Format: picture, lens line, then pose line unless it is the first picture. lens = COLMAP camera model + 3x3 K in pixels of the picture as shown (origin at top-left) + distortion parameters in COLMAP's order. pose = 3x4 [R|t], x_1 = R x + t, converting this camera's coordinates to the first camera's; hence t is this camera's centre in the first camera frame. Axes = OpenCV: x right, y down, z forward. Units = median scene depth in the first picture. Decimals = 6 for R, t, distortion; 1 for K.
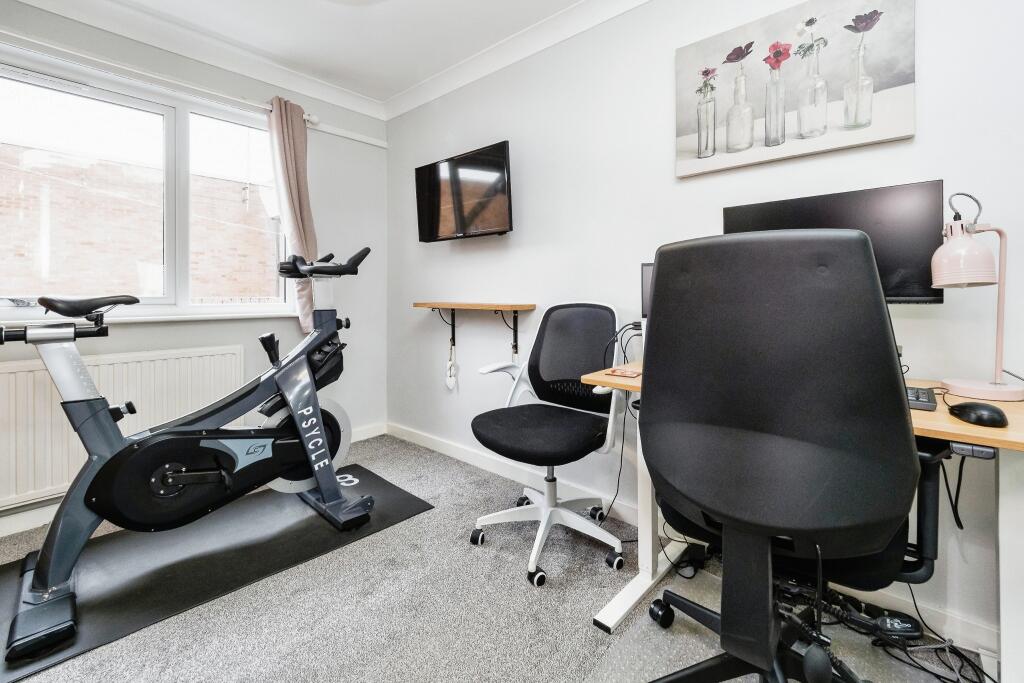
lens RADIAL K [[453.0, 0, 510.6], [0, 453.0, 295.2], [0, 0, 1]] dist [-0.002236, 0.000313]
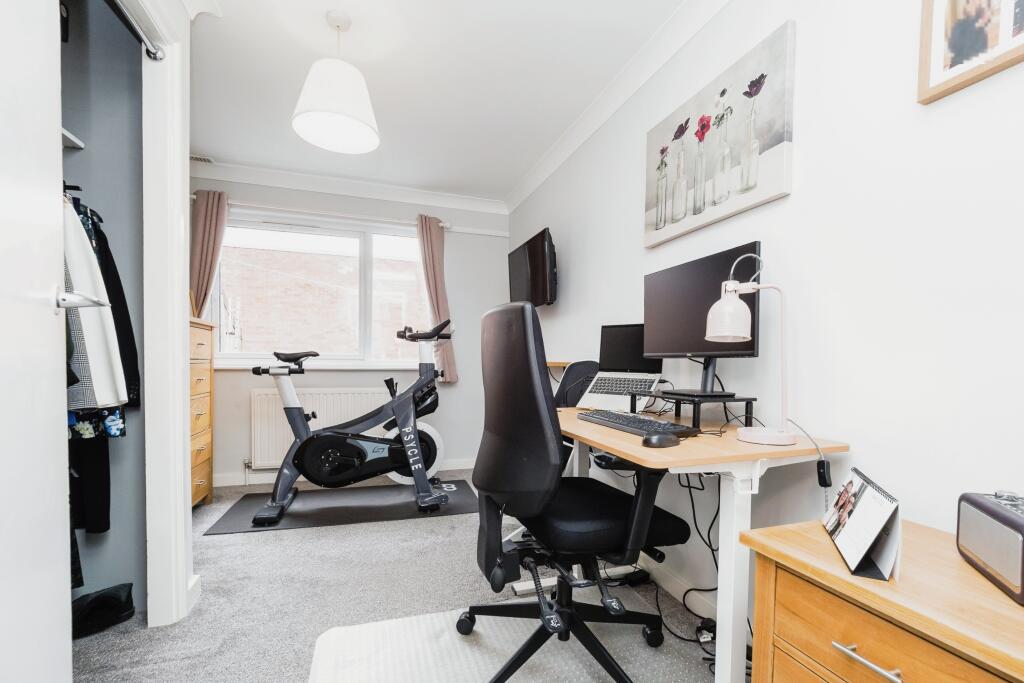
lens RADIAL K [[449.6, 0, 512.6], [0, 449.6, 373.4], [0, 0, 1]] dist [-0.000634, -0.000198]
pose [[0.870947, 0.025827, -0.490698, 0.694502], [-0.012700, 0.999467, 0.030064, 0.022516], [0.491213, -0.019952, 0.870811, -0.151247]]
